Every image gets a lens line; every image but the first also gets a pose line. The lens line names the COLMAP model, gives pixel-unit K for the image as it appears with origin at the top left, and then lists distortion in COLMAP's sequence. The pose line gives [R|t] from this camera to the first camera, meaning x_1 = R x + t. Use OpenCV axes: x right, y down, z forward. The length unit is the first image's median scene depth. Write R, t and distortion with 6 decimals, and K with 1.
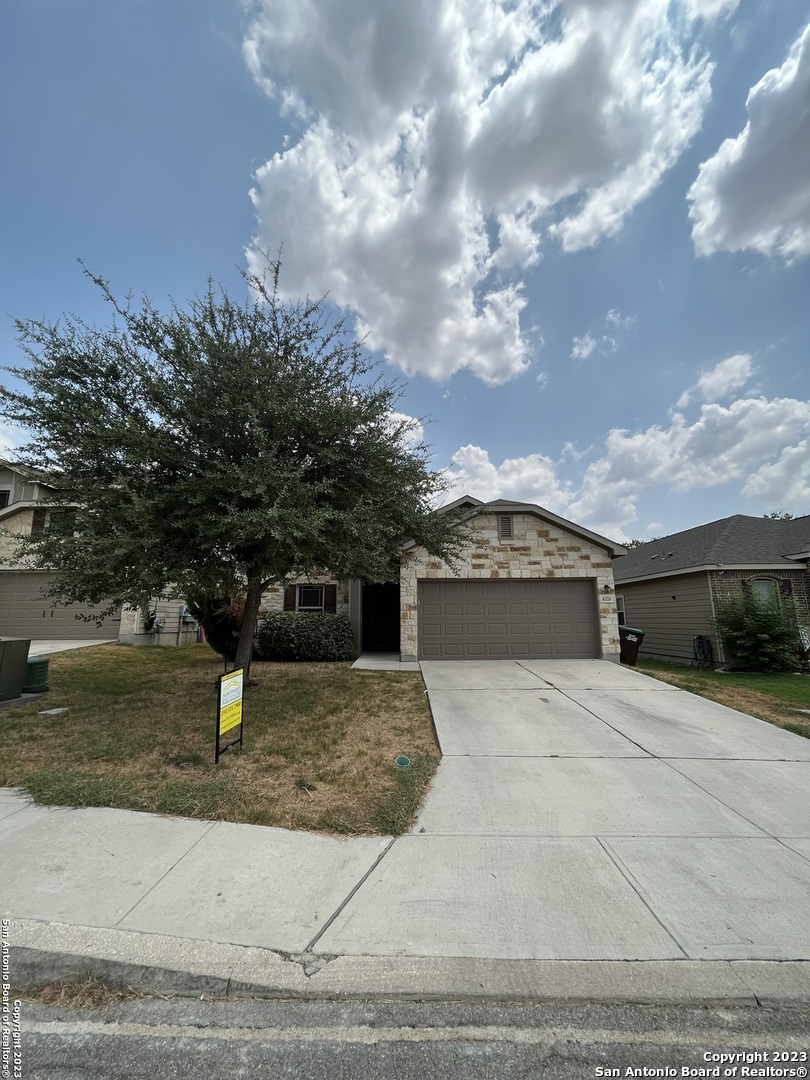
lens RADIAL K [[445.1, 0, 406.7], [0, 445.1, 540.1], [0, 0, 1]] dist [0.000352, -0.000443]
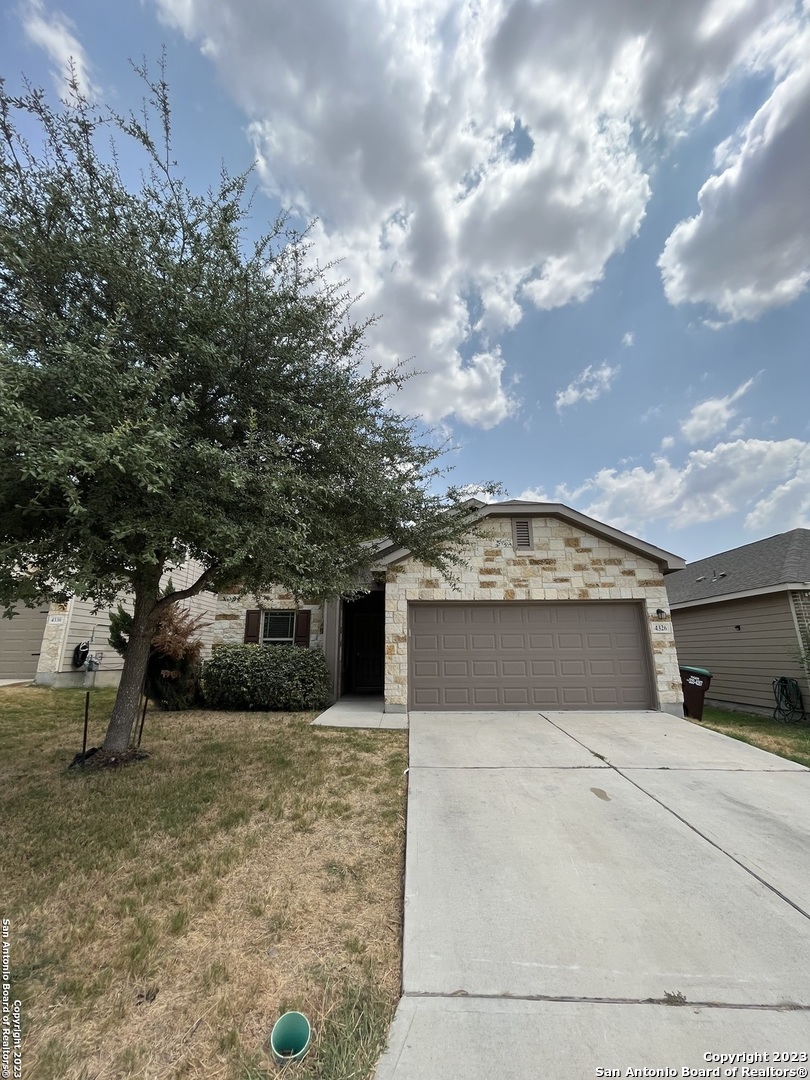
lens RADIAL K [[445.1, 0, 406.0], [0, 445.1, 539.2], [0, 0, 1]] dist [0.000352, -0.000443]
pose [[0.999683, -0.003318, -0.024951, 0.040304], [0.001432, 0.997166, -0.075223, 0.039082], [0.025130, 0.075163, 0.996855, 0.232022]]
